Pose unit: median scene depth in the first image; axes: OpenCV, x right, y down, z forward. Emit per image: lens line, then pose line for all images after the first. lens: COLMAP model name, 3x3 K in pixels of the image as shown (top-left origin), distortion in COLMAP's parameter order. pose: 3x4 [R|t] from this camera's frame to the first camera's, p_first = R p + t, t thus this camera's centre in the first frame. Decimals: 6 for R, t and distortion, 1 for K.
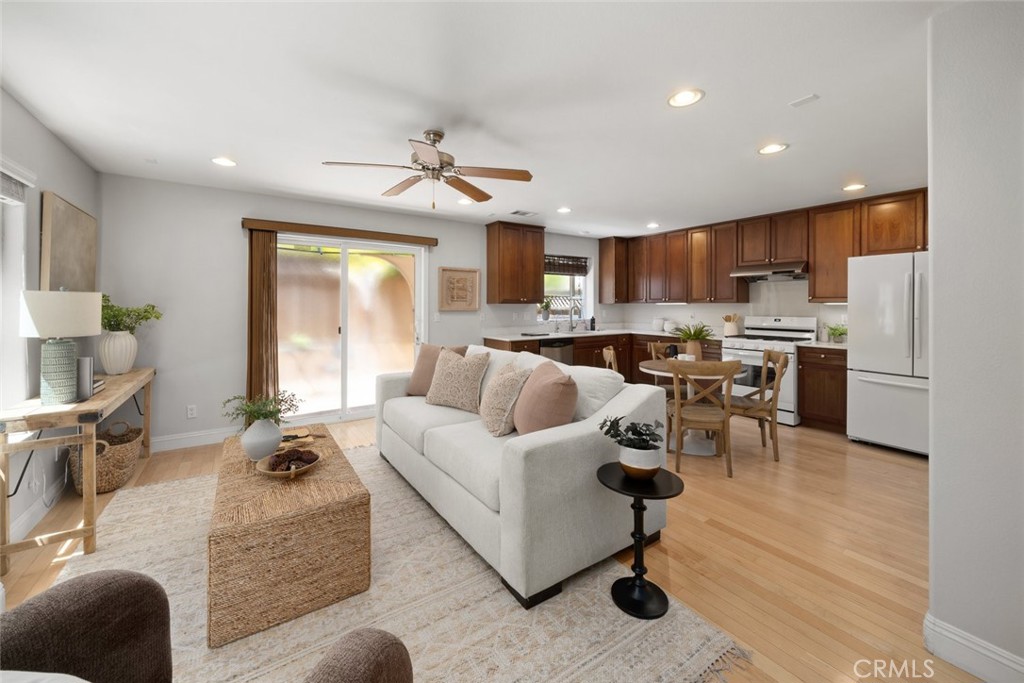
lens RADIAL K [[396.8, 0, 503.9], [0, 396.8, 303.6], [0, 0, 1]] dist [-0.002095, 0.000602]
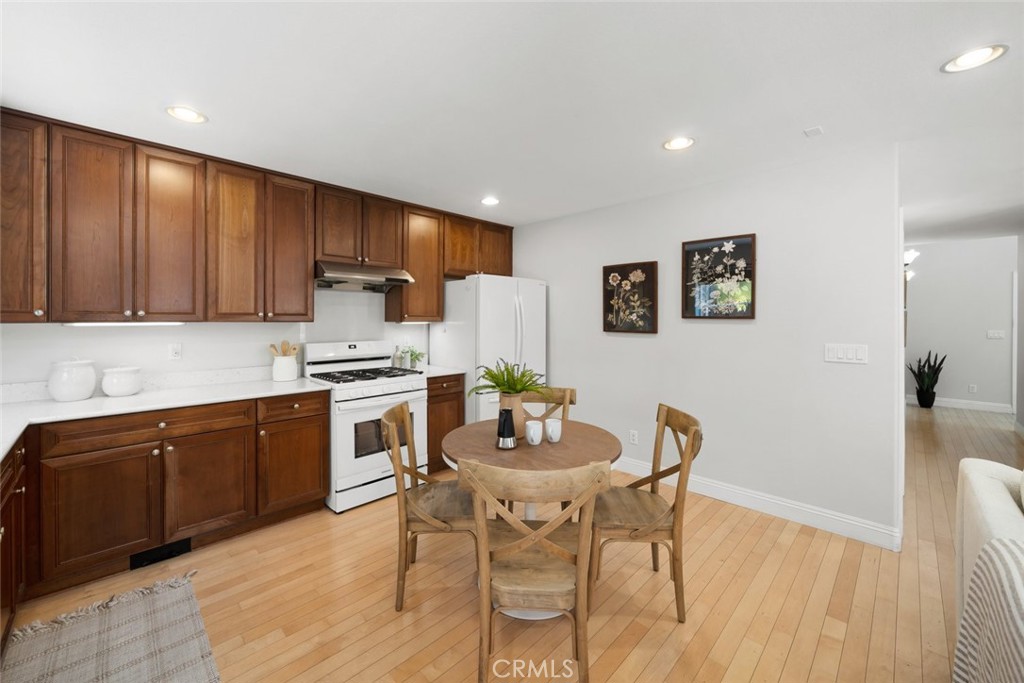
lens RADIAL K [[396.8, 0, 505.8], [0, 396.8, 323.6], [0, 0, 1]] dist [-0.002095, 0.000602]
pose [[-0.186966, -0.013902, 0.982268, -0.048969], [-0.006823, 0.999894, 0.012853, -0.009802], [-0.982343, -0.004299, -0.187041, 0.889089]]
